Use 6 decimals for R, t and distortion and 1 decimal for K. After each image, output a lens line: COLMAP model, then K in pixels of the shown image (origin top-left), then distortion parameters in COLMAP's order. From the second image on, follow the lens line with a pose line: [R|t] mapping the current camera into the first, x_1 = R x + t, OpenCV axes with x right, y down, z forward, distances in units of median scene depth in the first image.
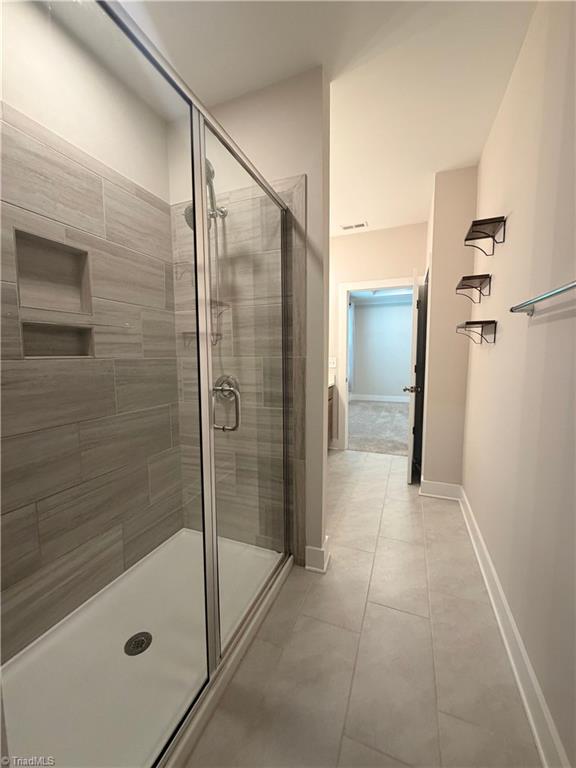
lens RADIAL K [[305.9, 0, 288.5], [0, 305.9, 381.3], [0, 0, 1]] dist [0.000291, 0.000046]
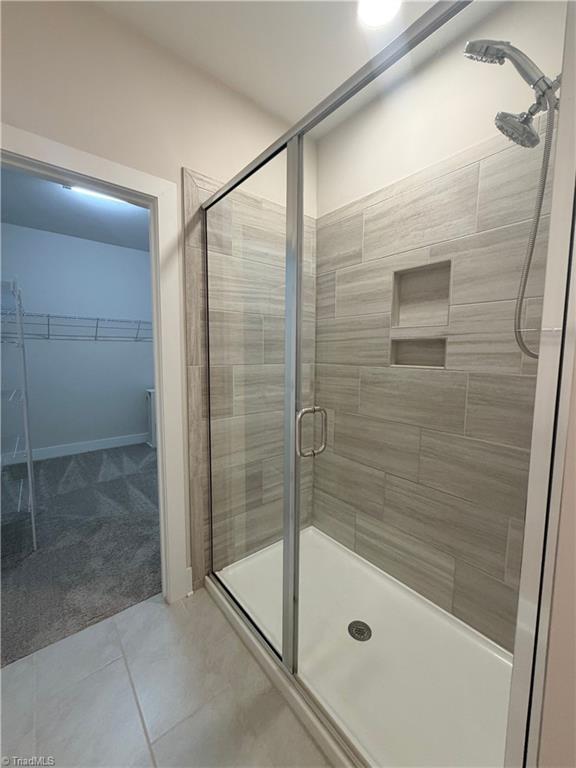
lens RADIAL K [[305.9, 0, 288.5], [0, 305.9, 381.3], [0, 0, 1]] dist [0.000291, 0.000046]
pose [[-0.483313, 0.083292, -0.871476, 0.501675], [-0.088735, 0.985676, 0.143419, -0.149893], [0.870939, 0.146647, -0.468999, 1.151442]]
